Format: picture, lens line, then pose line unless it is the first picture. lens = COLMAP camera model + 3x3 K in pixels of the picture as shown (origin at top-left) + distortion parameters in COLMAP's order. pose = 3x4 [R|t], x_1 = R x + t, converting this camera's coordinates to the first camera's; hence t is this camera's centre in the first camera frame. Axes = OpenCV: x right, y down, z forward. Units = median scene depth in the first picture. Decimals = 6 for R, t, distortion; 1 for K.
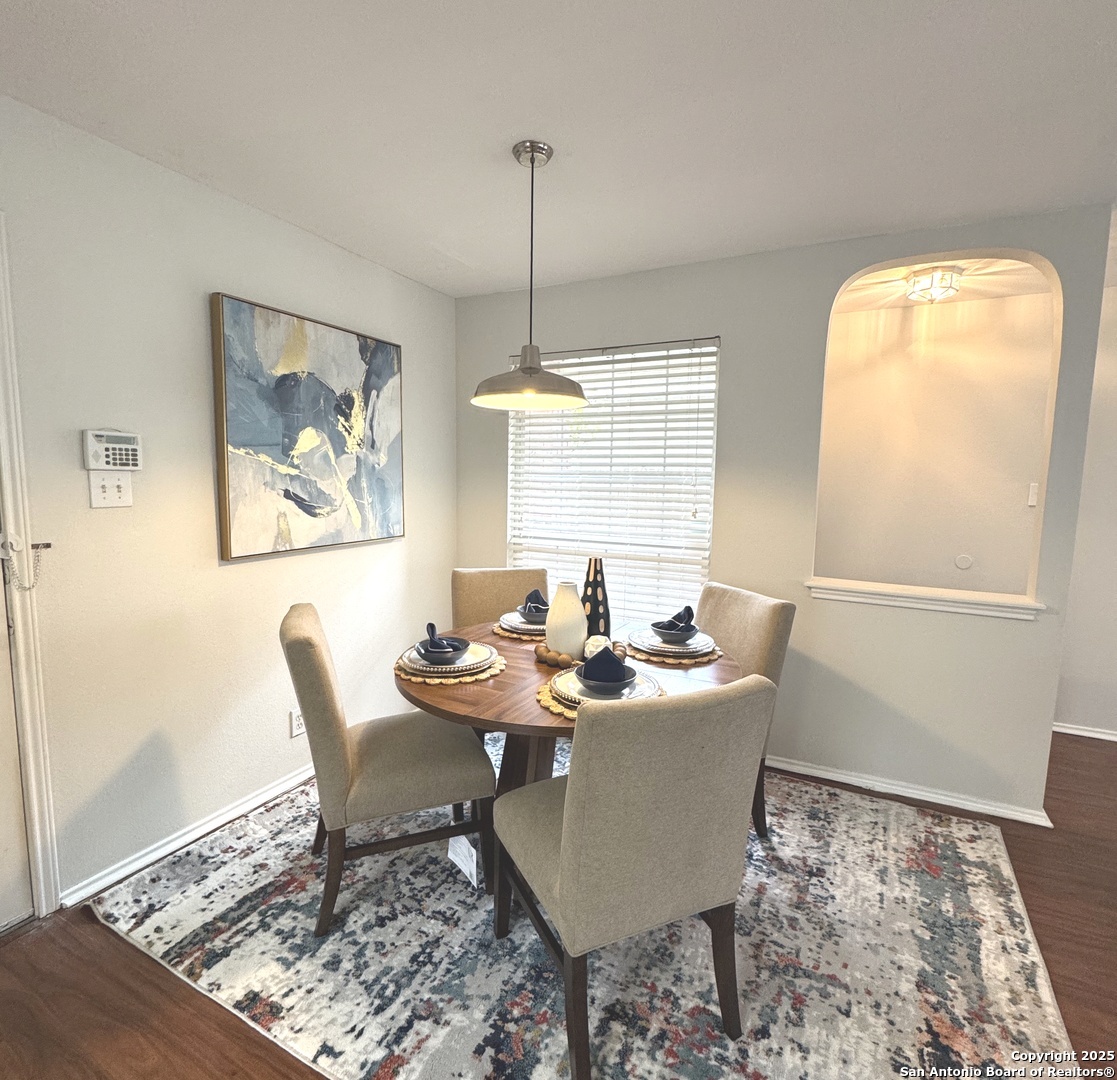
lens RADIAL K [[591.5, 0, 557.4], [0, 591.5, 537.7], [0, 0, 1]] dist [-0.001204, -0.000885]
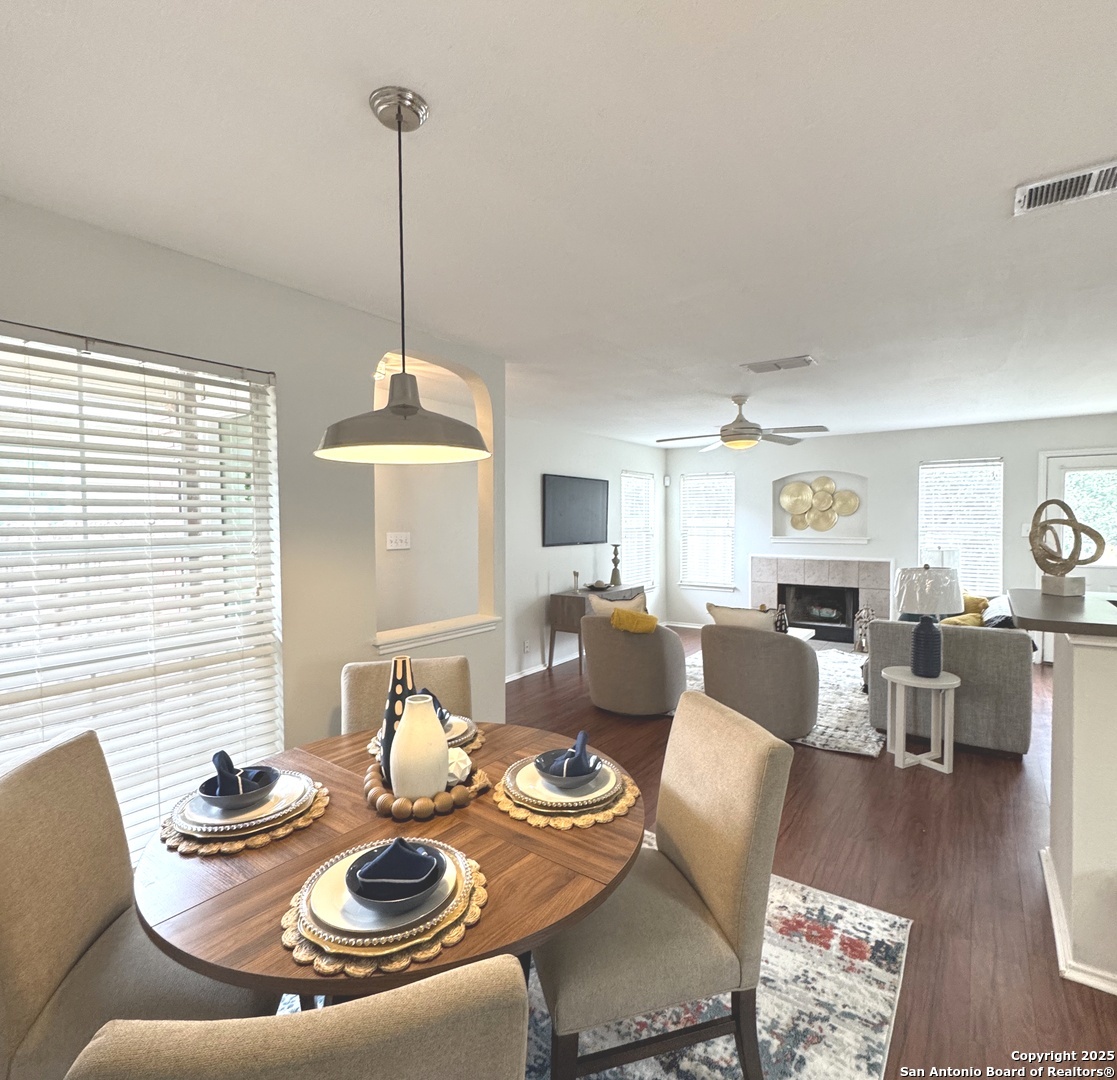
lens RADIAL K [[591.5, 0, 556.2], [0, 591.5, 544.4], [0, 0, 1]] dist [-0.001204, -0.000885]
pose [[0.151079, -0.059160, 0.986750, -0.599100], [0.114278, 0.992560, 0.042012, -0.113647], [-0.981894, 0.106416, 0.156716, 0.618147]]
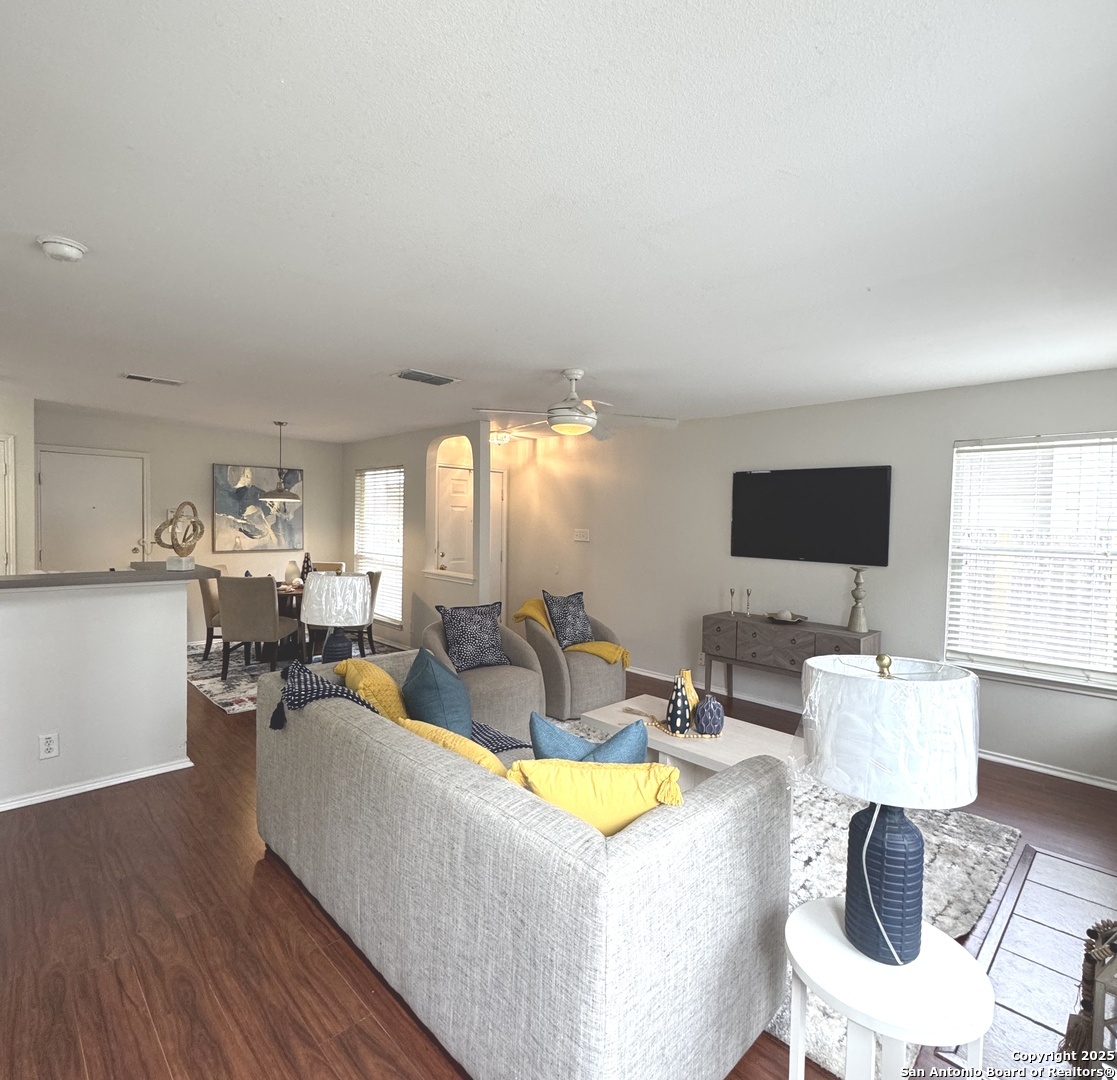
lens RADIAL K [[591.5, 0, 555.3], [0, 591.5, 540.8], [0, 0, 1]] dist [-0.001204, -0.000885]
pose [[0.947127, 0.015162, -0.320502, 1.939295], [-0.039190, 0.996871, -0.068653, 0.115302], [0.318458, 0.077583, 0.944757, -1.205300]]
